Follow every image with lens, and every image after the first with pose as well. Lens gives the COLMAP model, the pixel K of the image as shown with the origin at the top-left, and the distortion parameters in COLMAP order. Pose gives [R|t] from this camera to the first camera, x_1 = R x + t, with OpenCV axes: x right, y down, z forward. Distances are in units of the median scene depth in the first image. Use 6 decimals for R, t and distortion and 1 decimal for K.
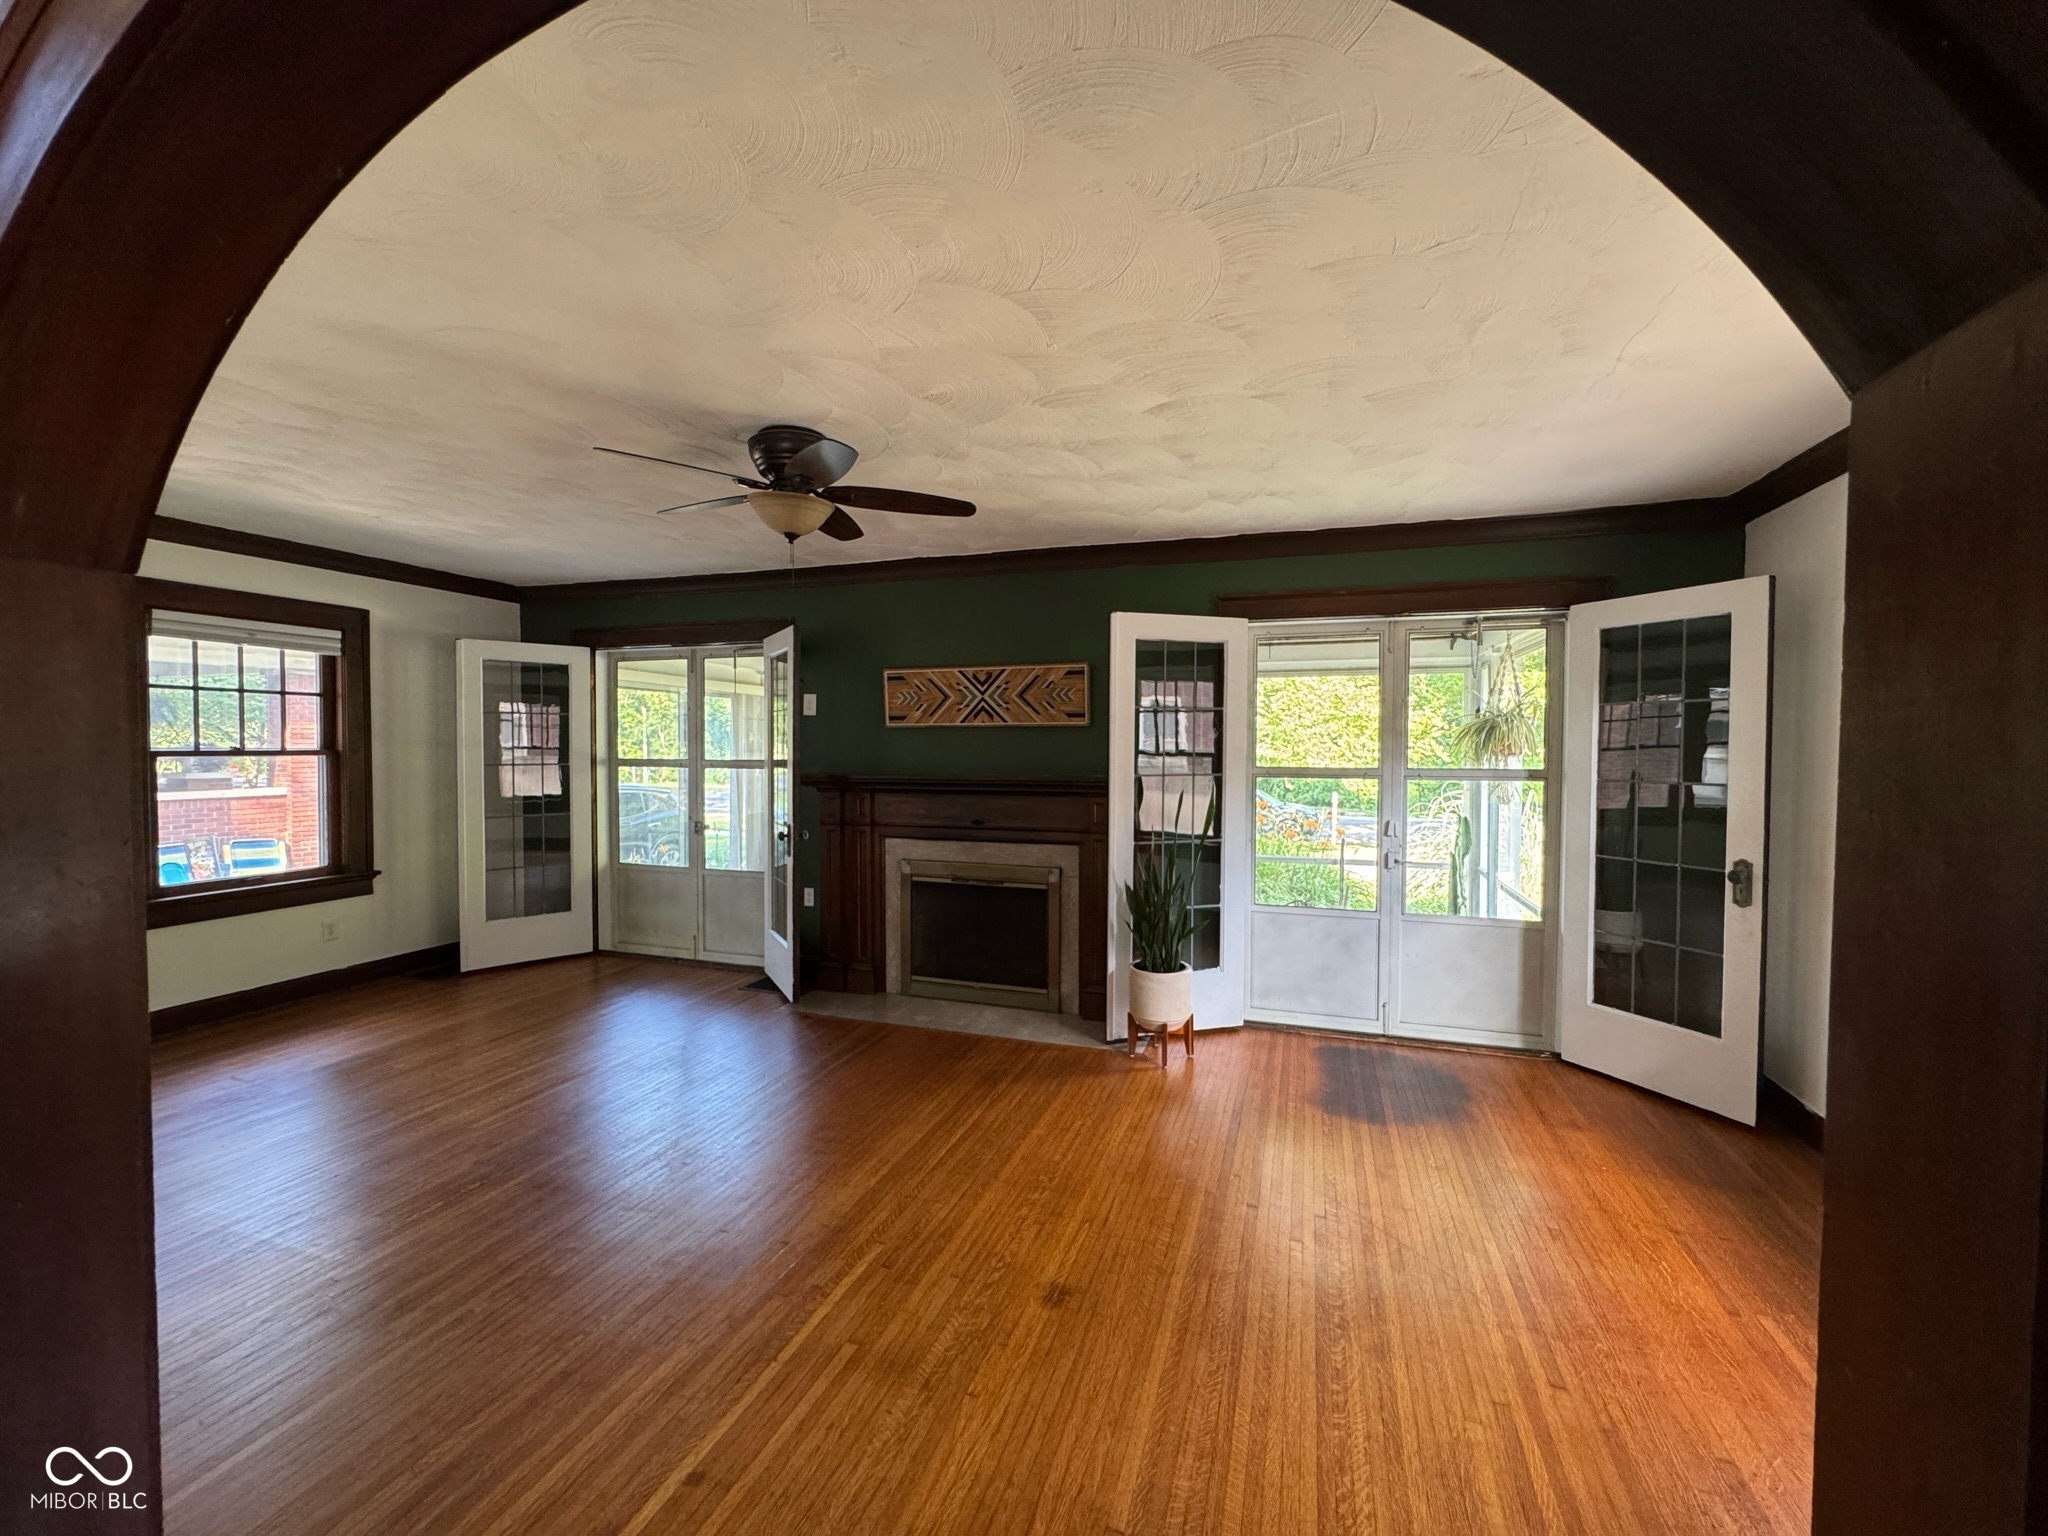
lens RADIAL K [[825.2, 0, 1019.3], [0, 825.2, 767.9], [0, 0, 1]] dist [0.001997, 0.000020]
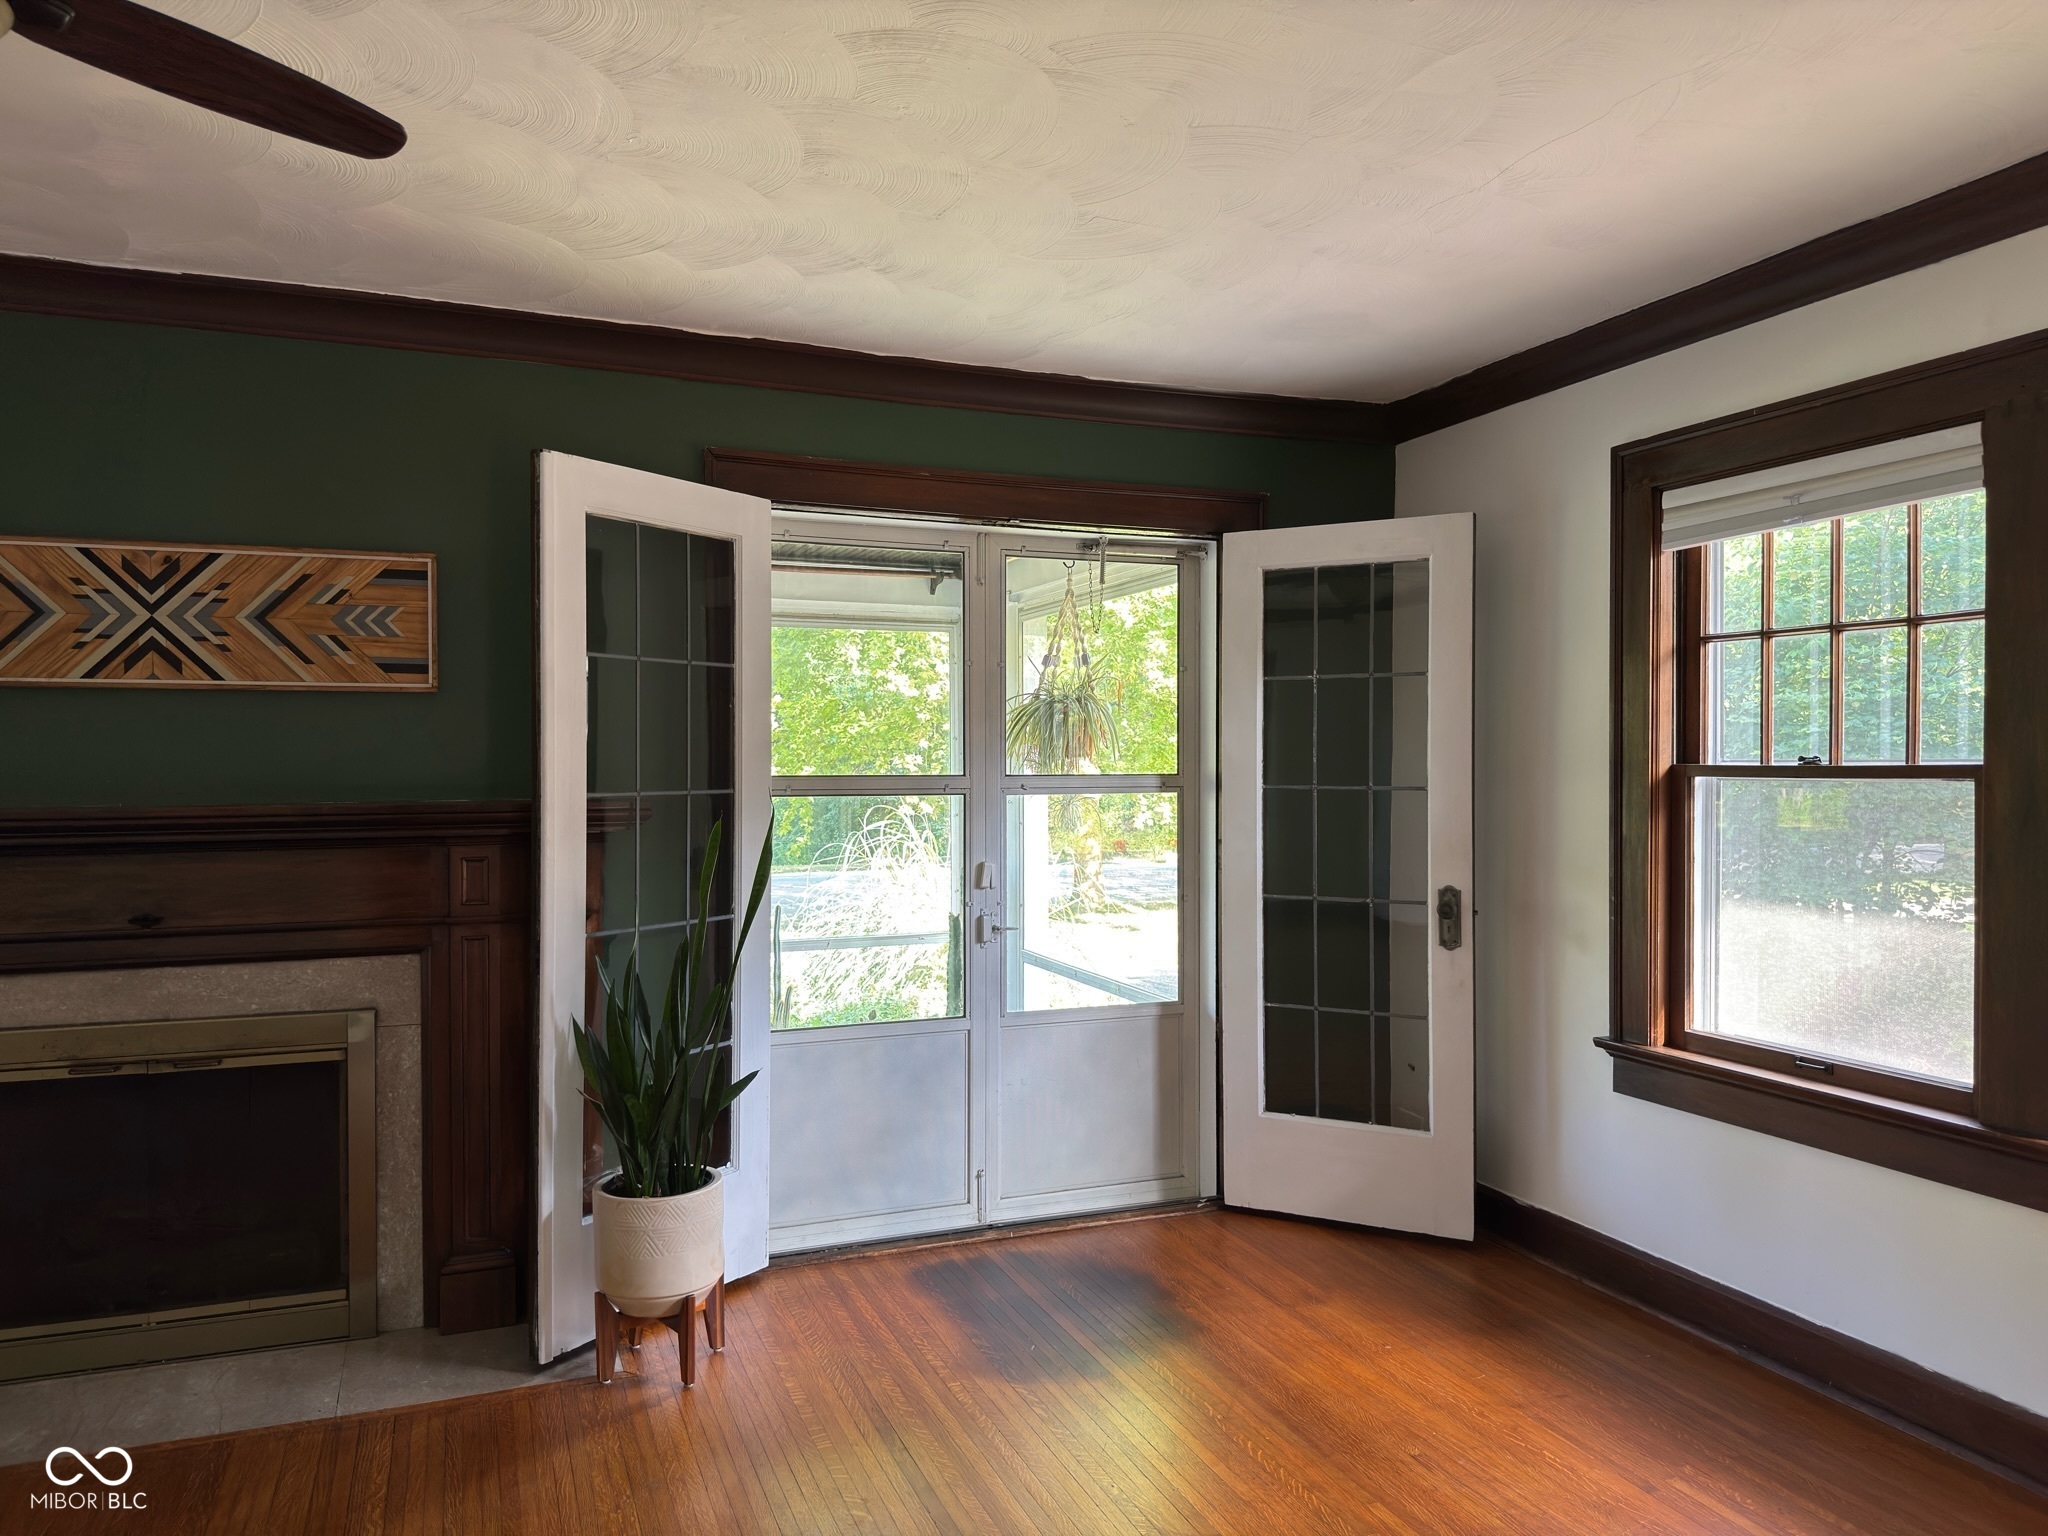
lens RADIAL K [[1433.1, 0, 1012.0], [0, 1433.1, 776.9], [0, 0, 1]] dist [0.090833, -0.133785]
pose [[0.764643, -0.008760, 0.644394, -0.206993], [0.021254, 0.999706, -0.011629, 0.013442], [-0.644103, 0.022588, 0.764605, 0.186245]]
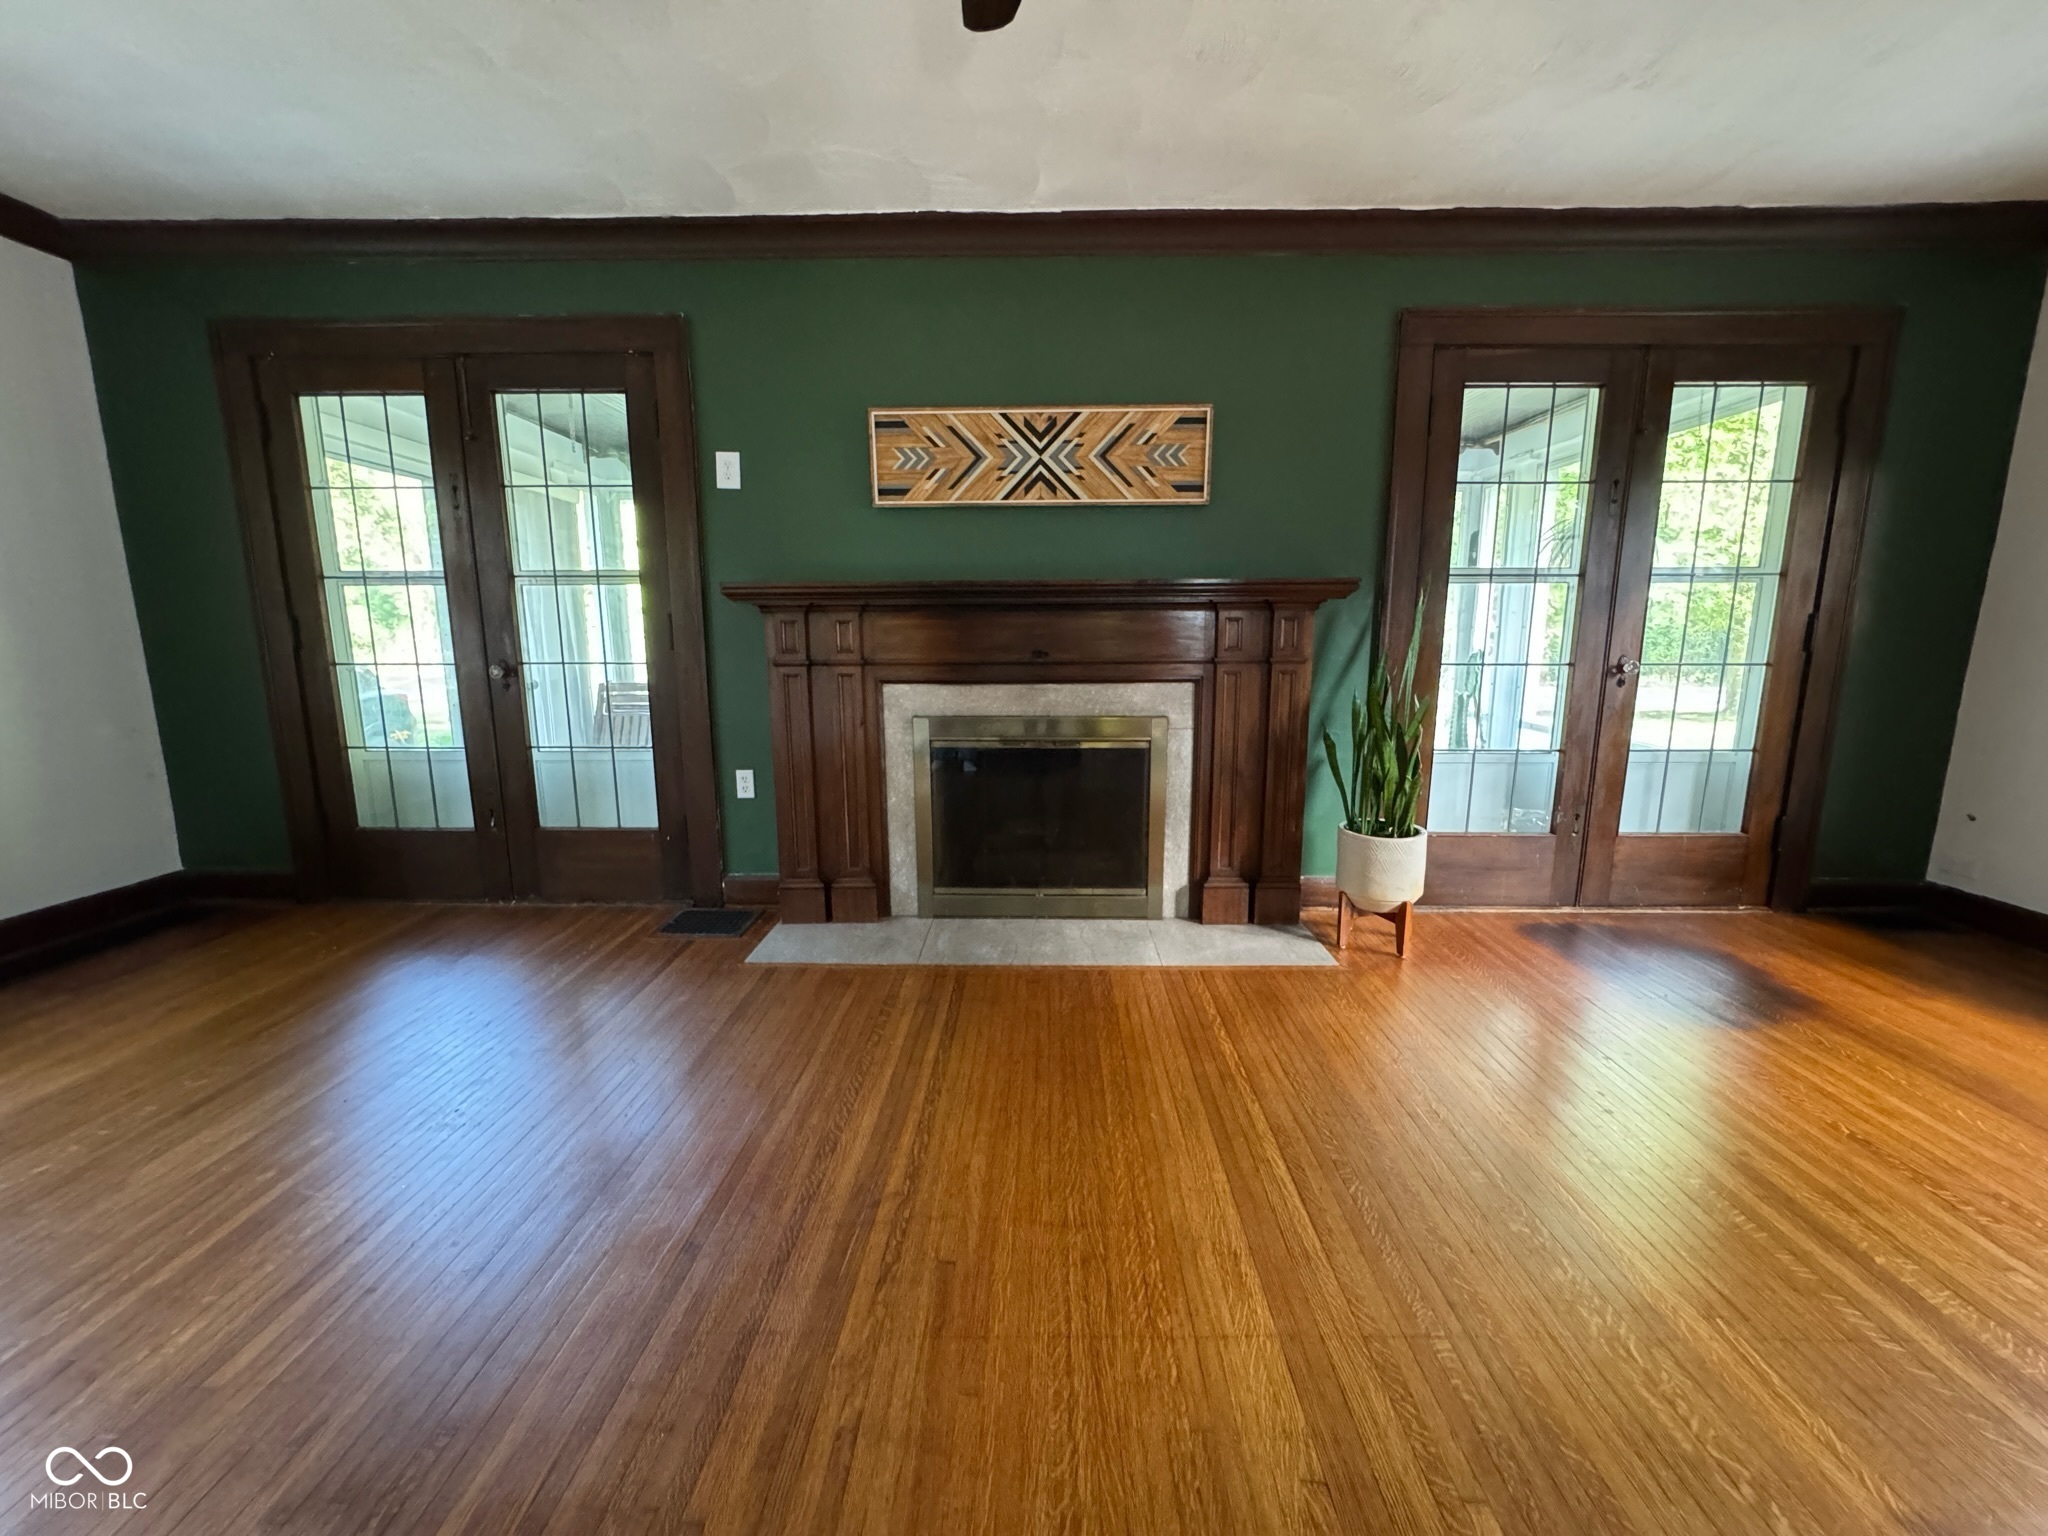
lens RADIAL K [[820.1, 0, 1021.2], [0, 820.1, 767.6], [0, 0, 1]] dist [-0.003700, 0.000906]
pose [[0.952119, -0.057931, 0.300189, -0.295447], [0.013789, 0.989021, 0.147130, 0.065545], [-0.305417, -0.135947, 0.942464, 0.413027]]
